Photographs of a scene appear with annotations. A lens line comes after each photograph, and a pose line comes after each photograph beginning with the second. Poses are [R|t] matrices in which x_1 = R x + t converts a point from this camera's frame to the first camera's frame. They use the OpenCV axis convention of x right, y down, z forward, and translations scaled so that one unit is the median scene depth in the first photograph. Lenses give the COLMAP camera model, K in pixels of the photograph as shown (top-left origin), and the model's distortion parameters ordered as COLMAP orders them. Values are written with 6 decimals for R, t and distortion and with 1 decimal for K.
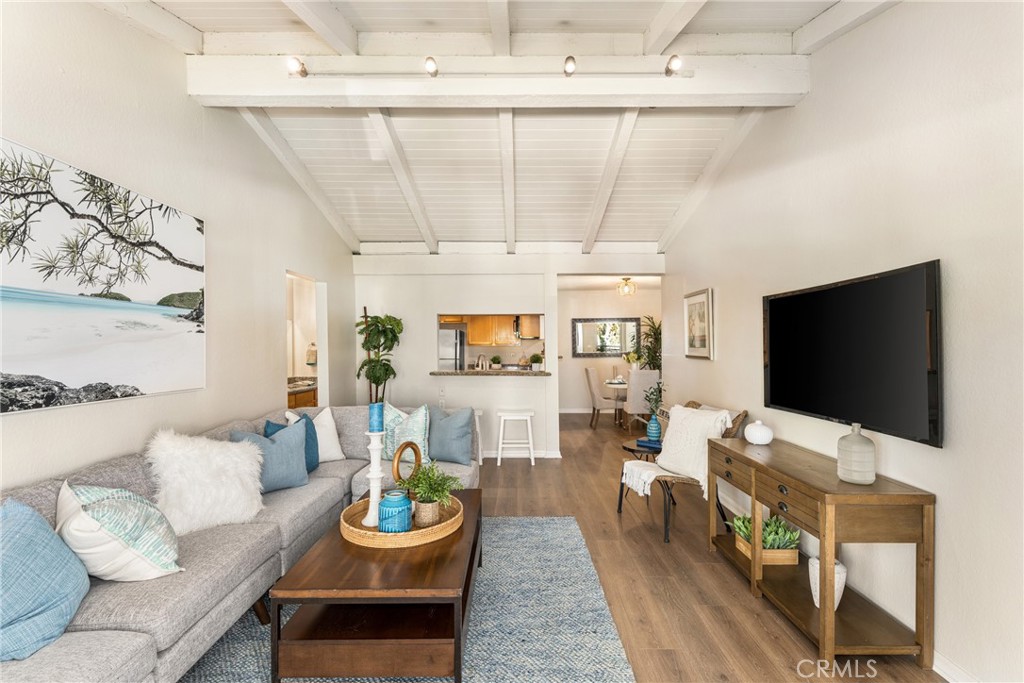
lens RADIAL K [[465.8, 0, 509.3], [0, 465.8, 344.7], [0, 0, 1]] dist [-0.000782, 0.000318]
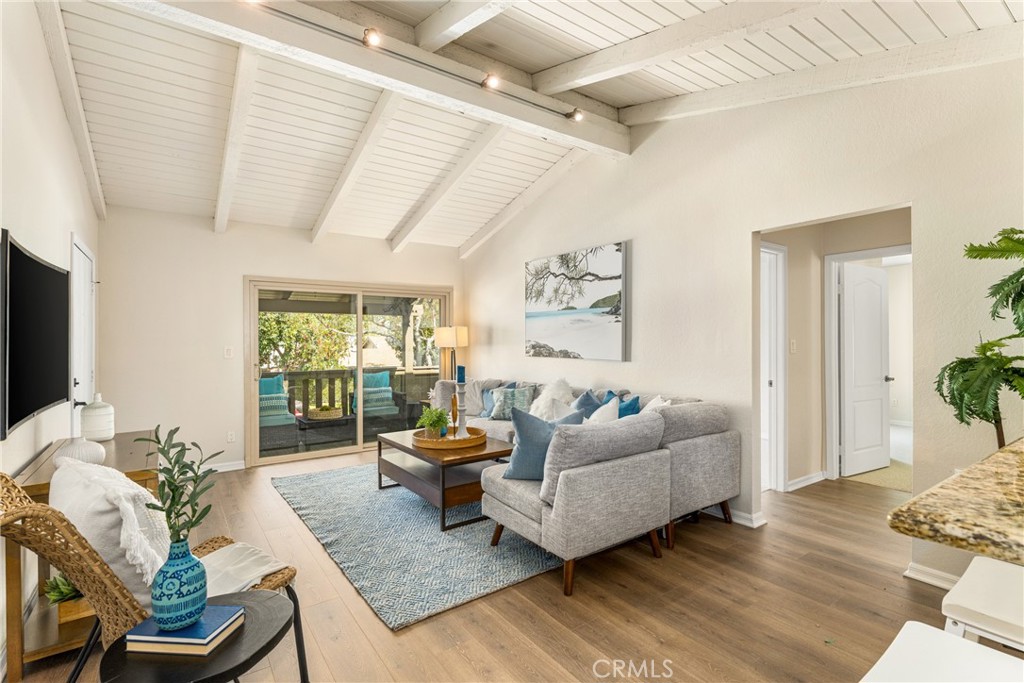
lens RADIAL K [[482.7, 0, 511.7], [0, 482.7, 338.7], [0, 0, 1]] dist [0.002300, -0.000112]
pose [[-0.807629, 0.005215, -0.589668, 0.473518], [0.008860, 0.999955, -0.003291, 0.027031], [0.589624, -0.007883, -0.807639, 1.998547]]
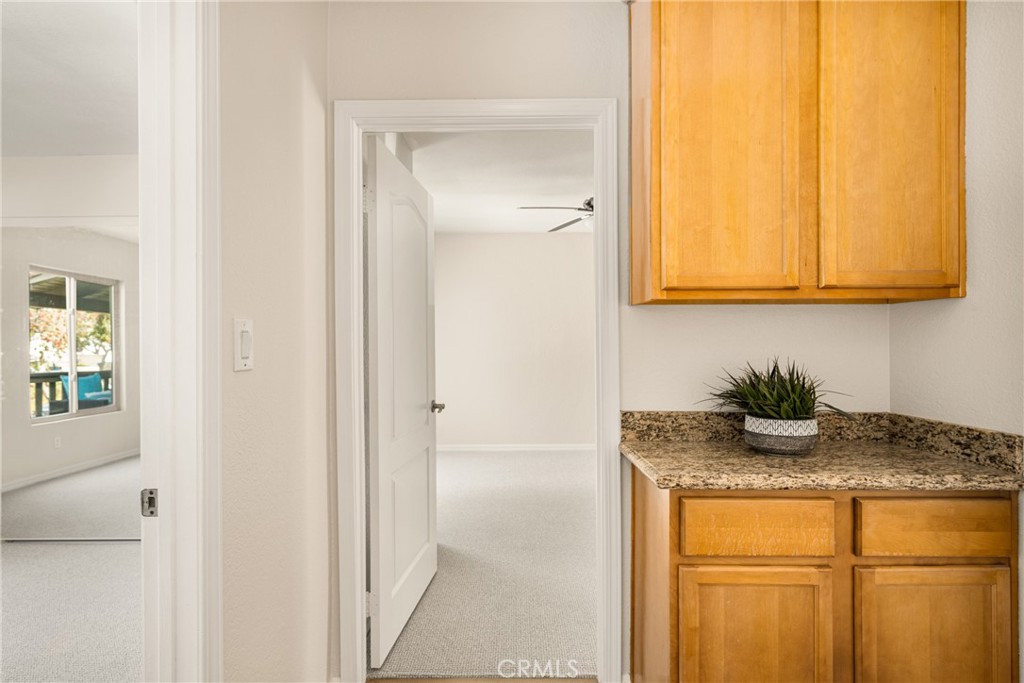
lens RADIAL K [[536.2, 0, 508.7], [0, 536.2, 336.9], [0, 0, 1]] dist [0.000155, -0.000681]
pose [[0.002778, 0.008265, -0.999962, -0.612475], [0.005441, 0.999951, 0.008280, 0.041692], [0.999981, -0.005464, 0.002733, 1.543251]]
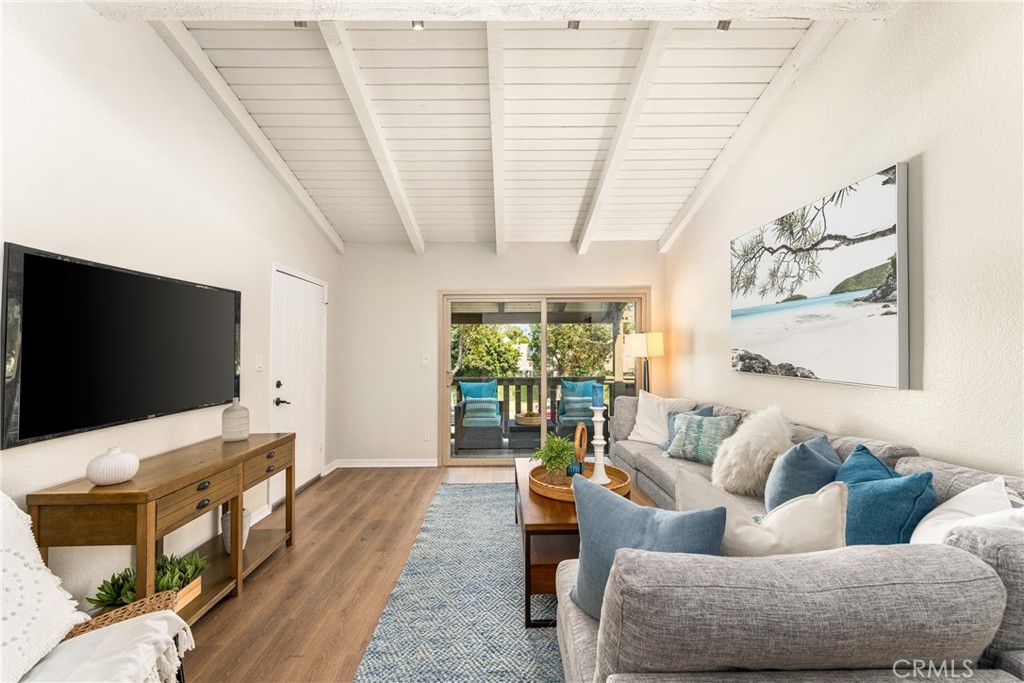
lens RADIAL K [[411.5, 0, 506.5], [0, 411.5, 343.1], [0, 0, 1]] dist [-0.000809, -0.000236]
pose [[-0.999744, 0.009545, -0.020508, -0.016243], [0.009918, 0.999785, -0.018200, 0.026863], [0.020330, -0.018398, -0.999624, 1.660242]]
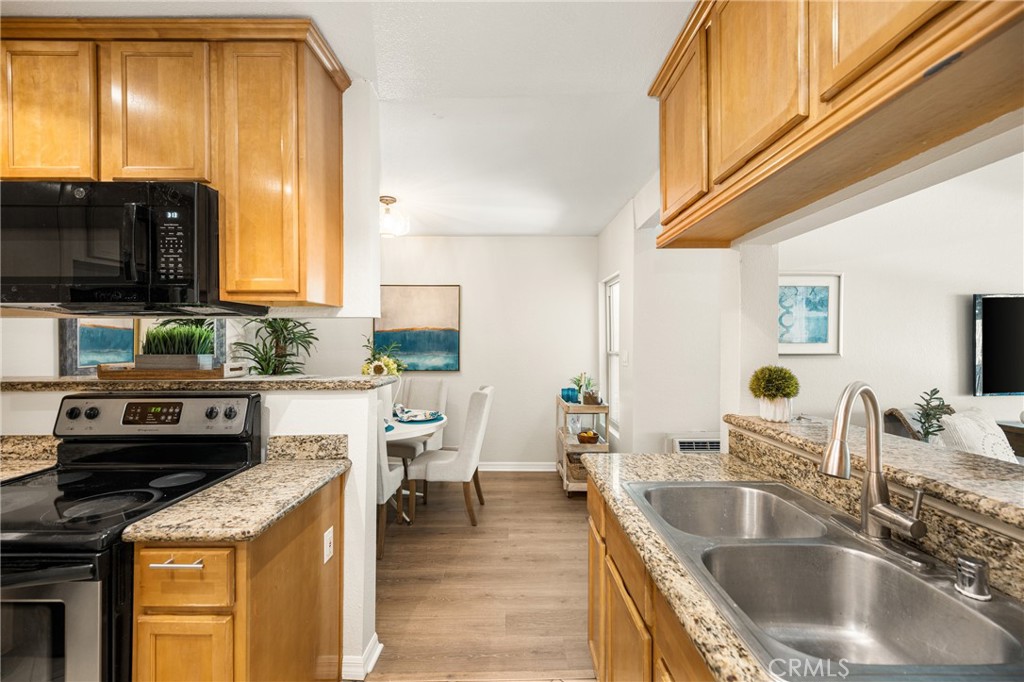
lens RADIAL K [[412.5, 0, 511.8], [0, 412.5, 340.4], [0, 0, 1]] dist [-0.000529, -0.000198]
pose [[-0.022404, 0.006754, 0.999726, -0.432221], [0.002905, 0.999973, -0.006690, 0.007229], [-0.999745, 0.002754, -0.022423, 2.365459]]
